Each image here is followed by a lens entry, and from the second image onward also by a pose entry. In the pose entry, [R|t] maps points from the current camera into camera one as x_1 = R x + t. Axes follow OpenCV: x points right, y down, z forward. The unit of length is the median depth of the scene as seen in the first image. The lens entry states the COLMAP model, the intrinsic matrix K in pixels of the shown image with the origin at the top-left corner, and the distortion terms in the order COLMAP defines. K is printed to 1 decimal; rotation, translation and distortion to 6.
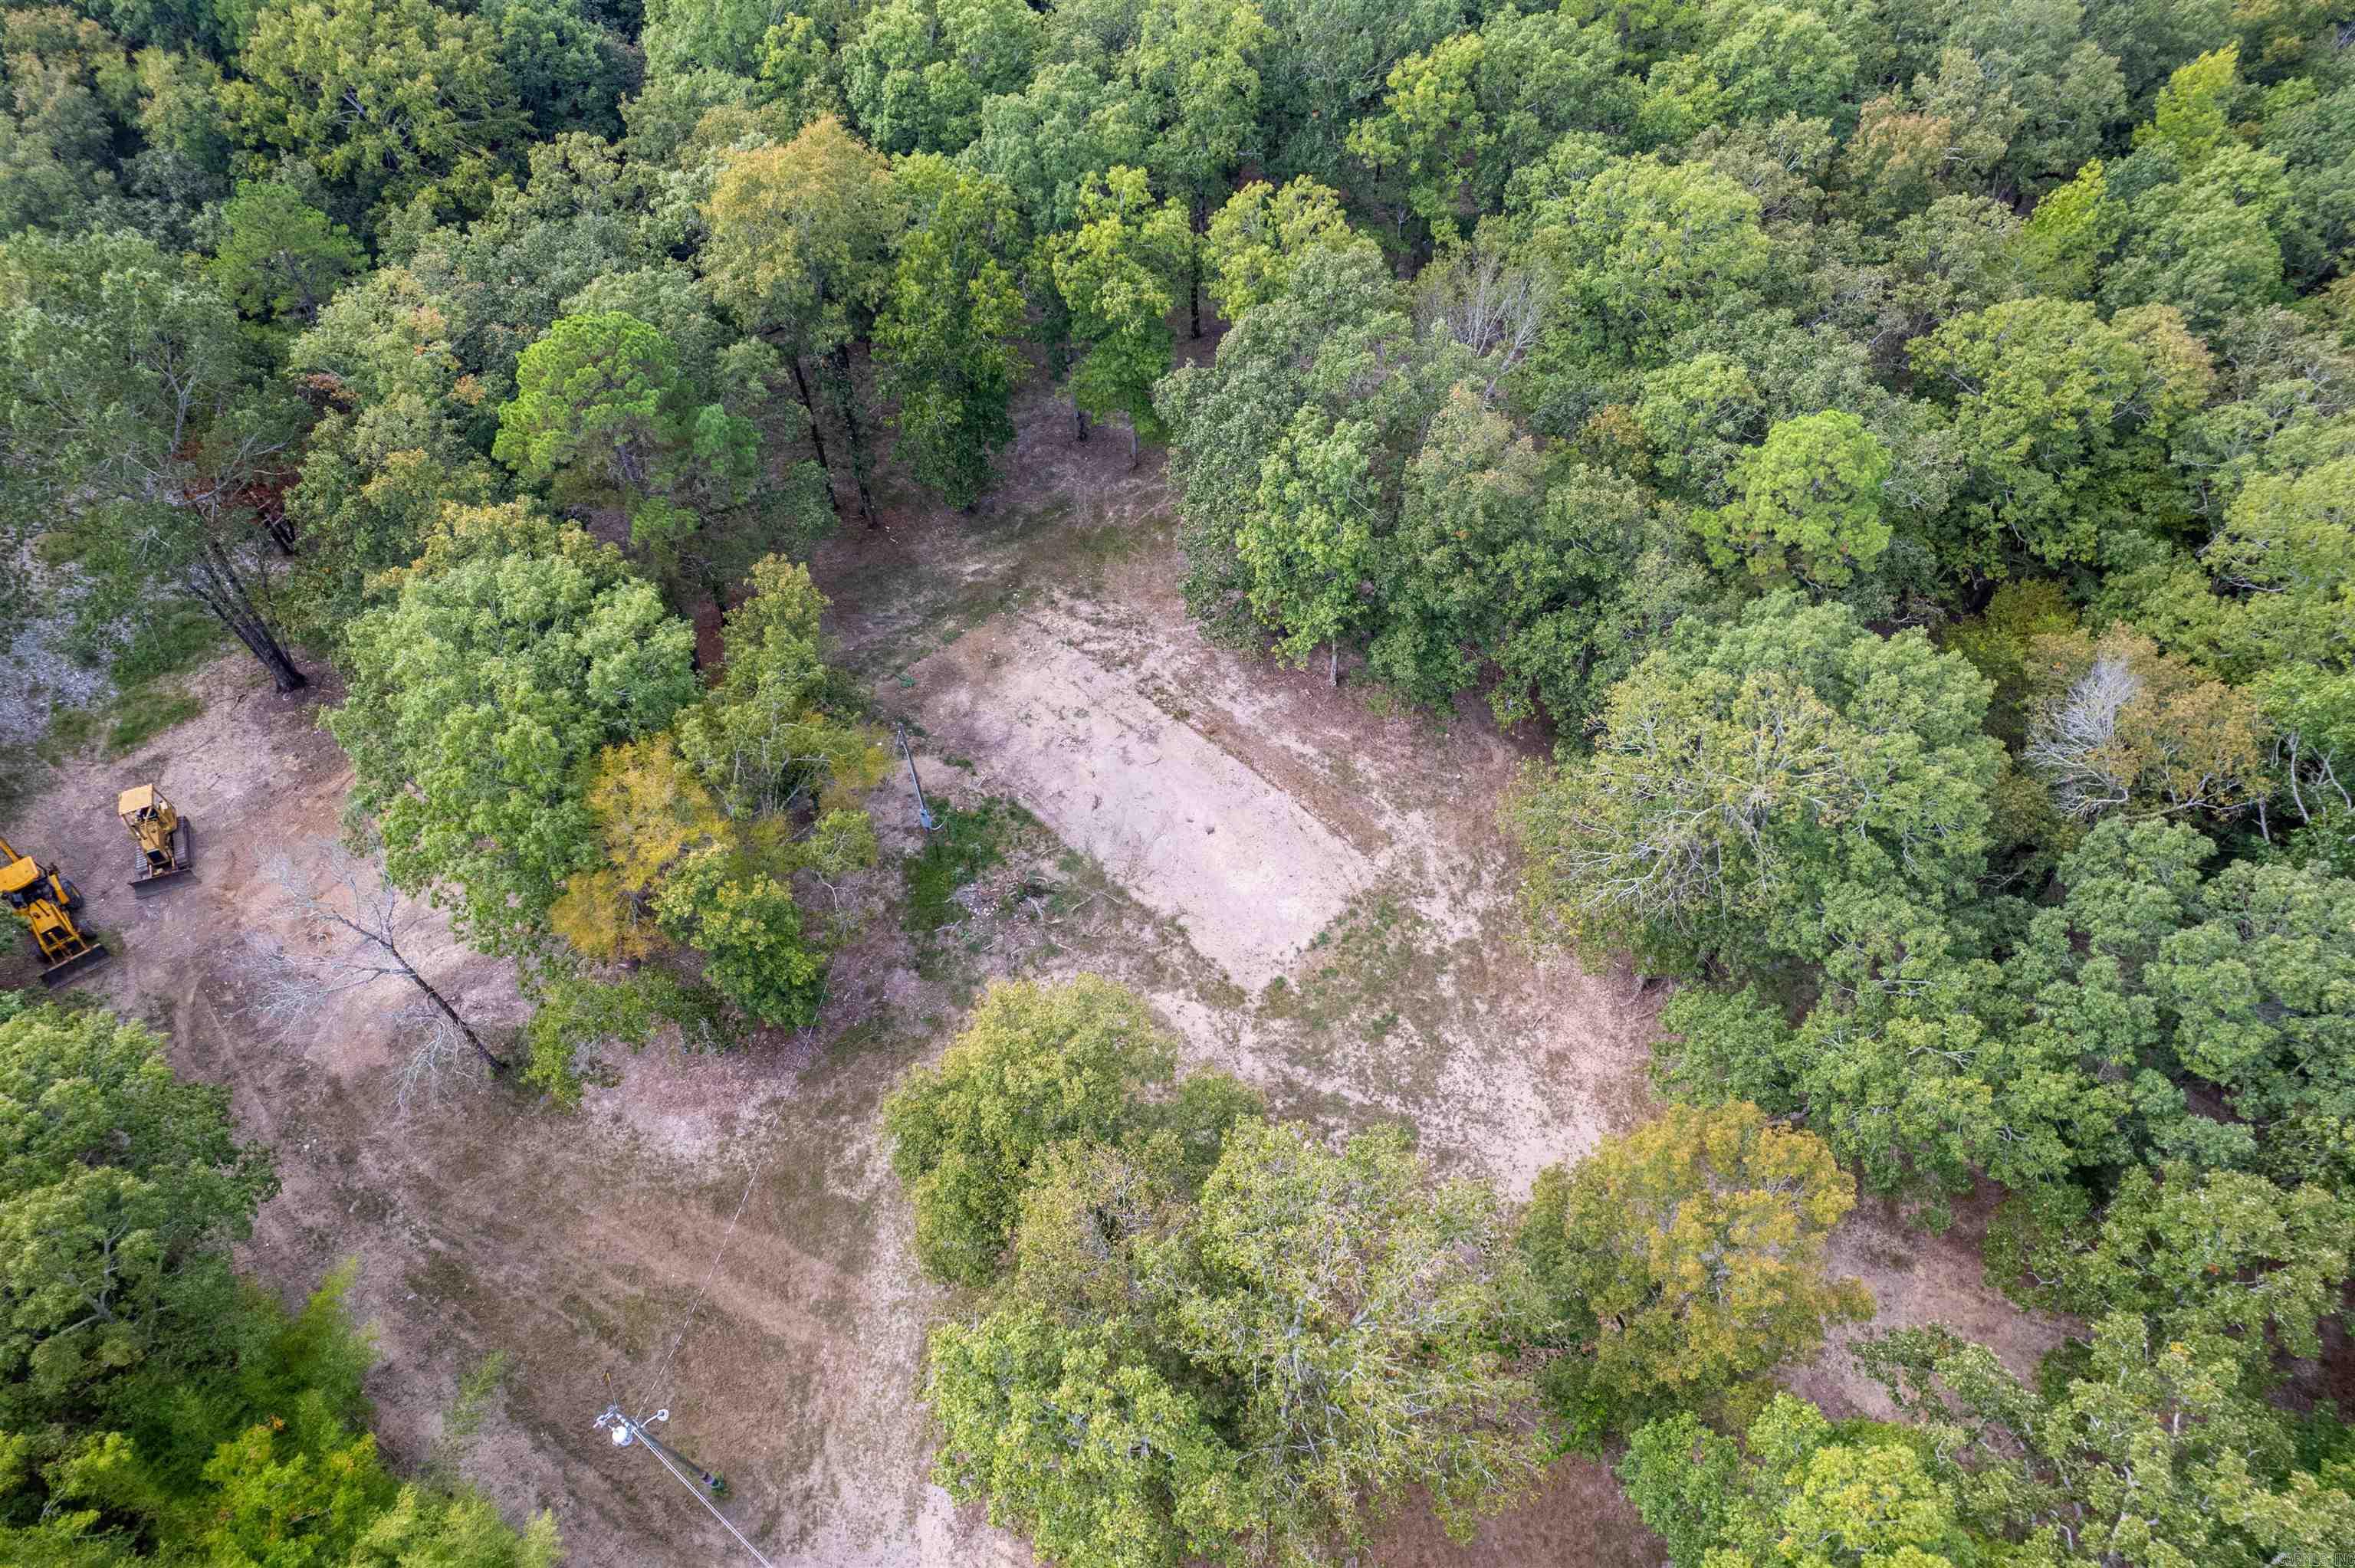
lens RADIAL K [[1505.3, 0, 1182.4], [0, 1505.3, 787.4], [0, 0, 1]] dist [-0.011596, -0.000655]
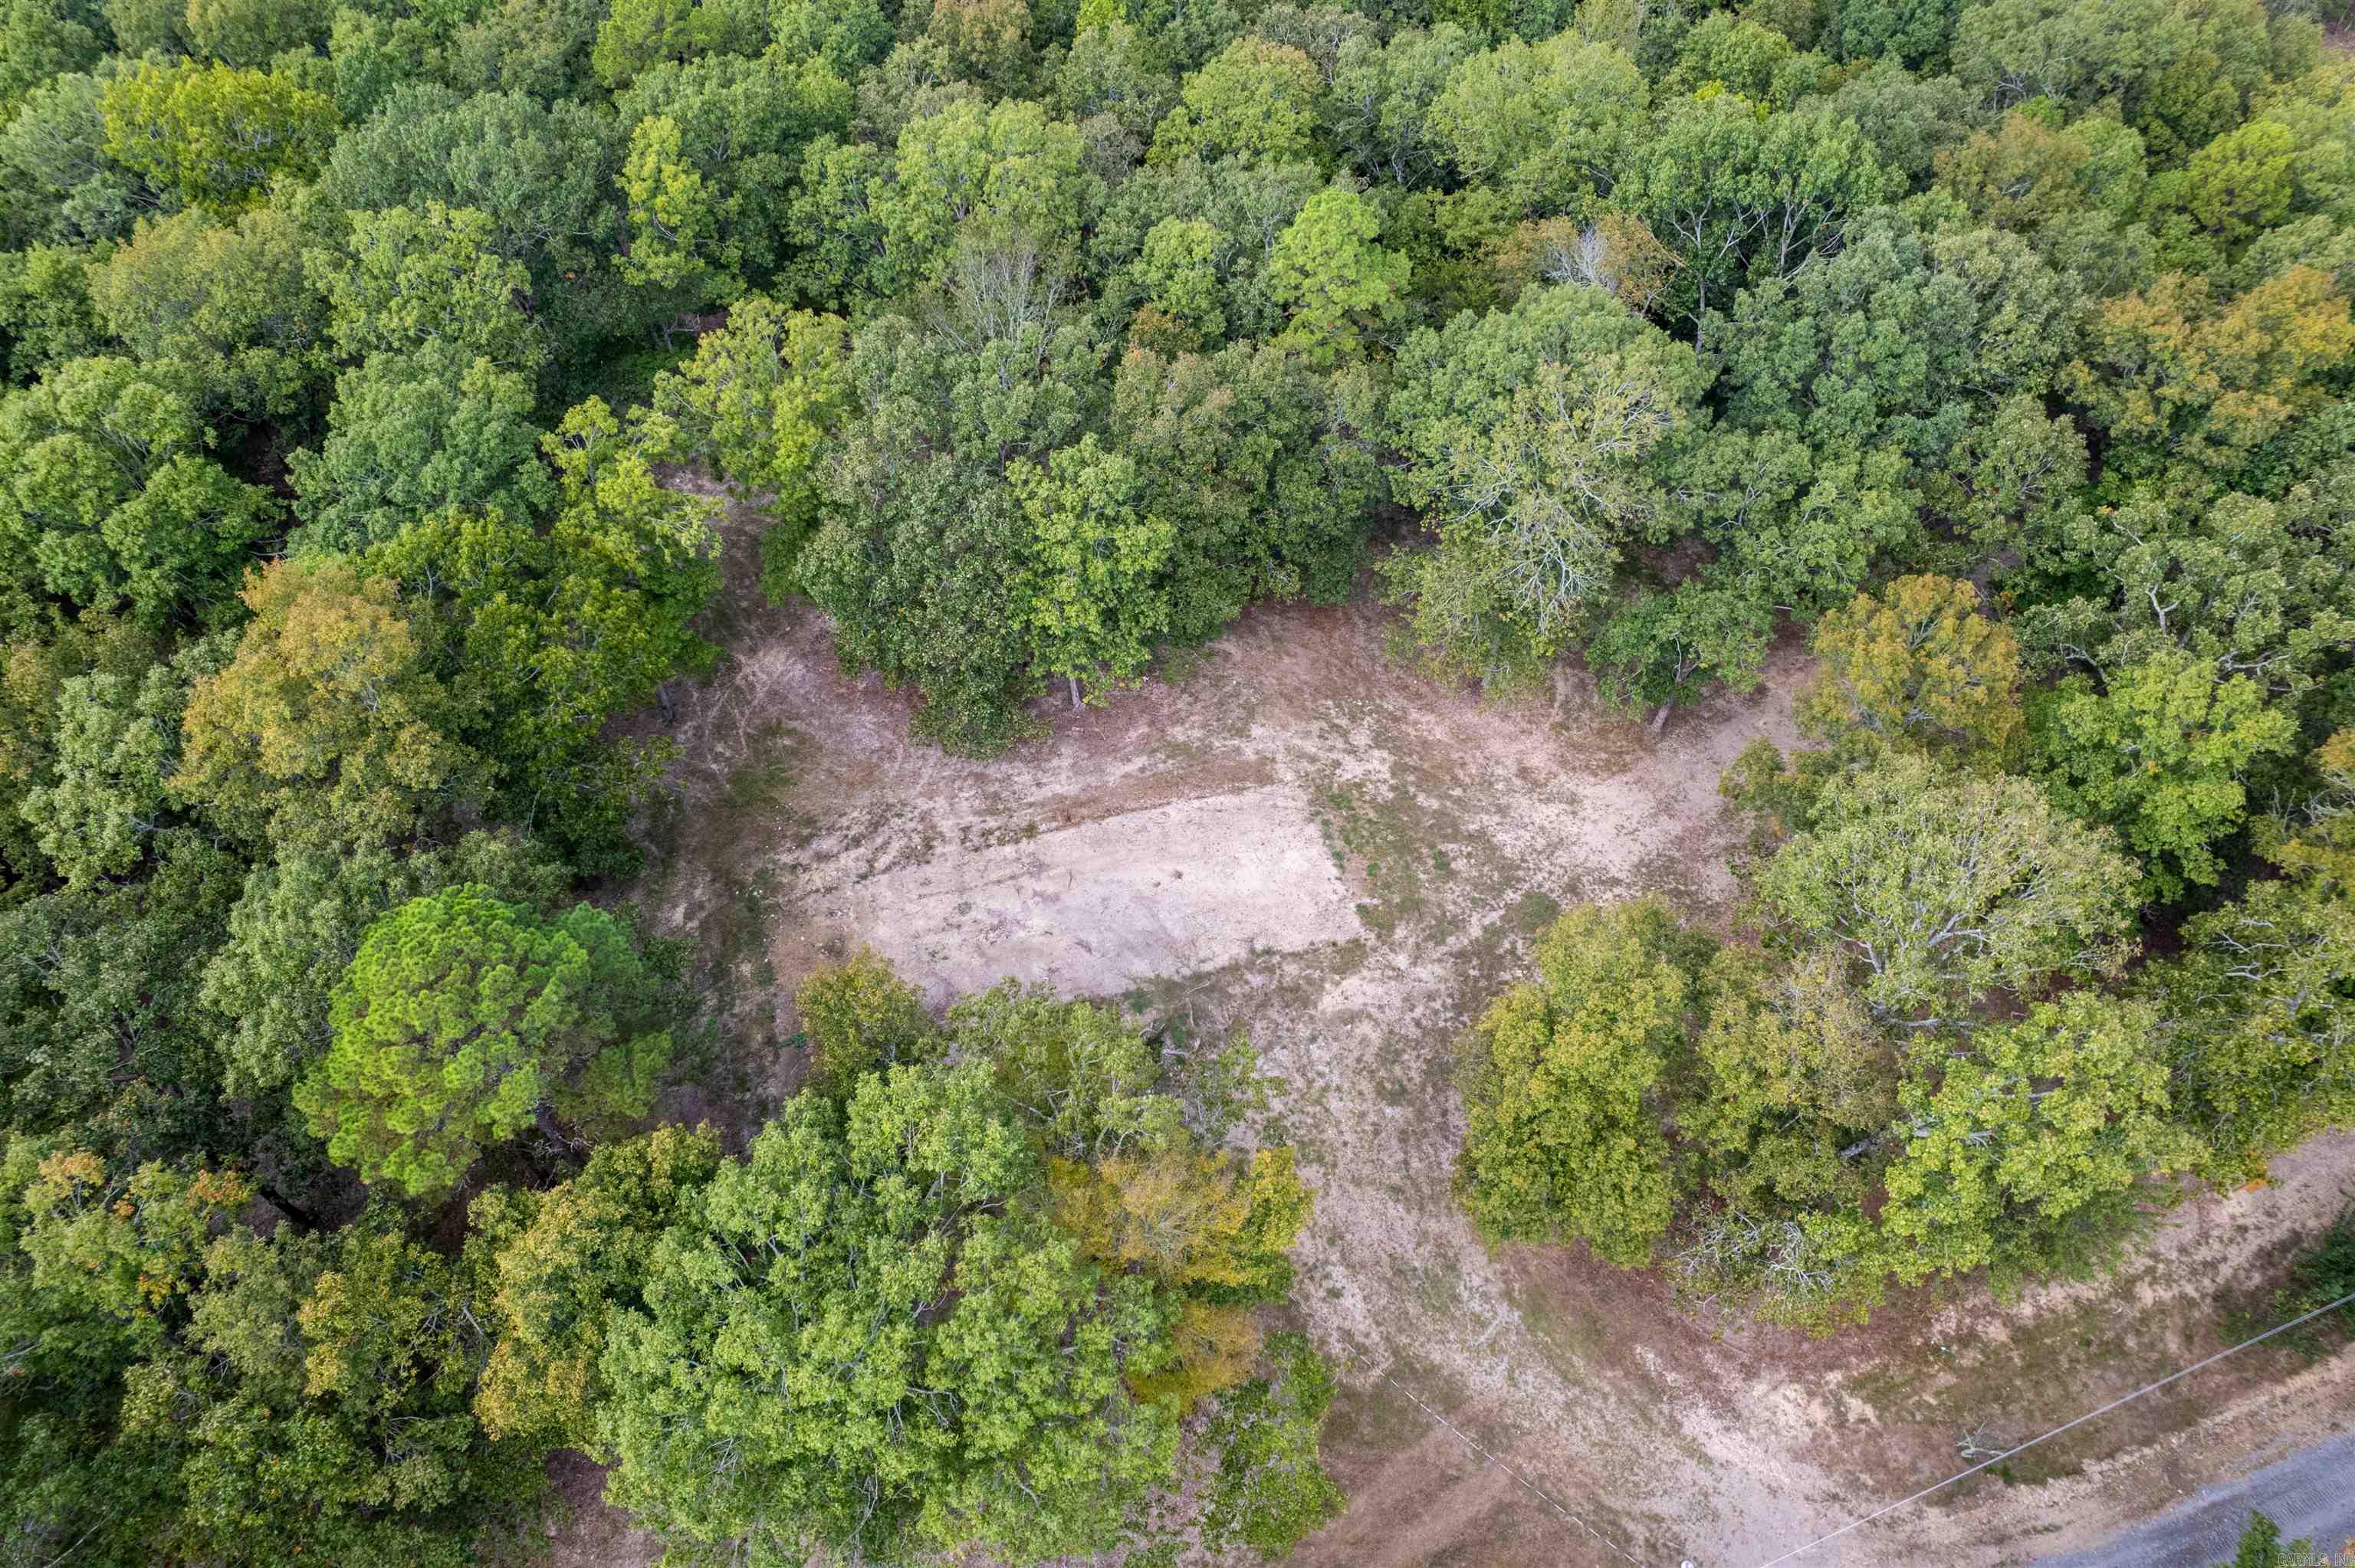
lens RADIAL K [[1505.3, 0, 1180.5], [0, 1505.3, 781.0], [0, 0, 1]] dist [-0.011596, -0.000655]
pose [[0.507618, -0.677182, 0.532680, -0.469646], [0.675239, 0.696694, 0.242218, -0.254812], [-0.535141, 0.236732, 0.810915, 0.203436]]
